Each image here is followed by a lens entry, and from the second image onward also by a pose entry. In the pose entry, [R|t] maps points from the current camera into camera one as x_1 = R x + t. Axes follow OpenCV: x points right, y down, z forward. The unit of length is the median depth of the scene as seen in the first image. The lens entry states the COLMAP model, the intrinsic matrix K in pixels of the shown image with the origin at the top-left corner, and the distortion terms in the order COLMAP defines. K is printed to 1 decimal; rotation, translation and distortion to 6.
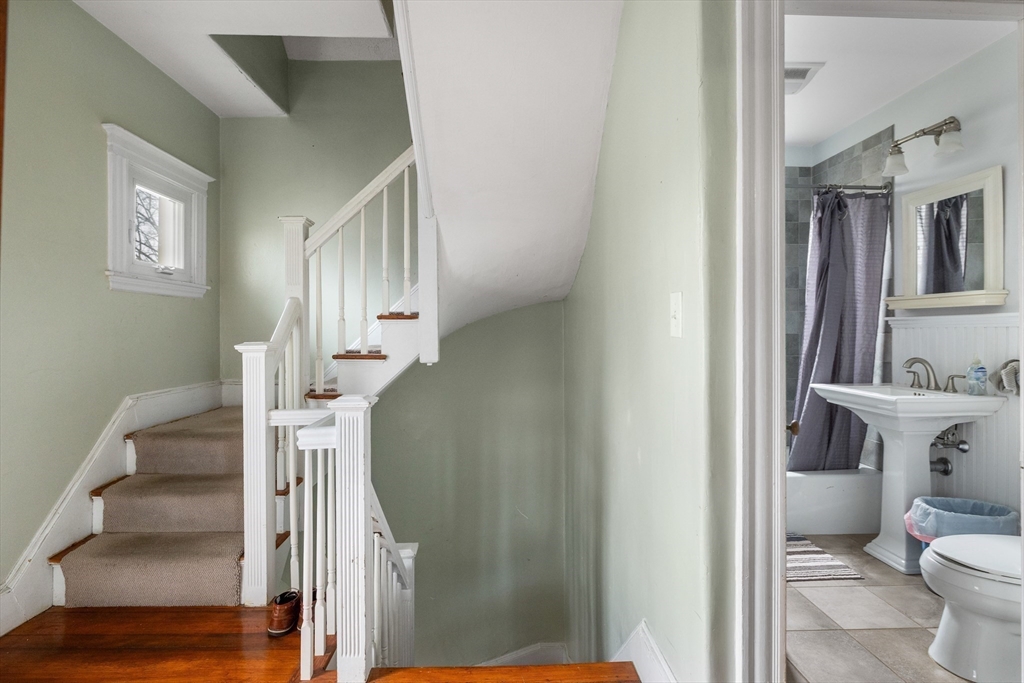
lens RADIAL K [[504.9, 0, 513.2], [0, 504.9, 330.3], [0, 0, 1]] dist [-0.009355, 0.003078]
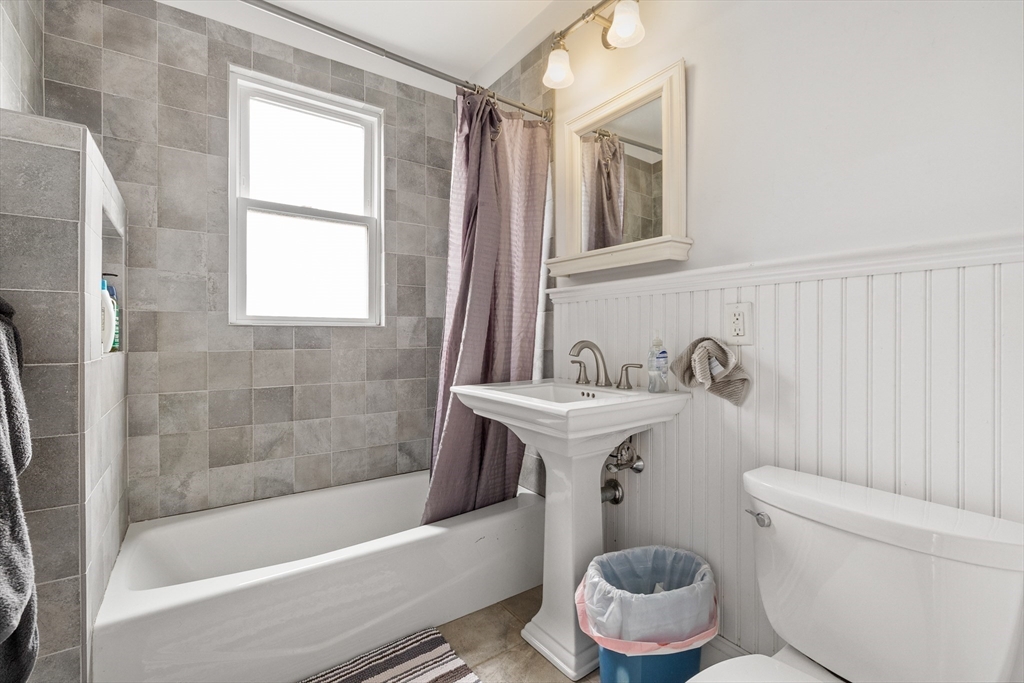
lens RADIAL K [[456.1, 0, 514.8], [0, 456.1, 336.4], [0, 0, 1]] dist [-0.007740, 0.002108]
pose [[0.834932, -0.005000, 0.550330, 0.338432], [0.001449, 0.999975, 0.006887, 0.039067], [-0.550351, -0.004953, 0.834919, 0.473536]]
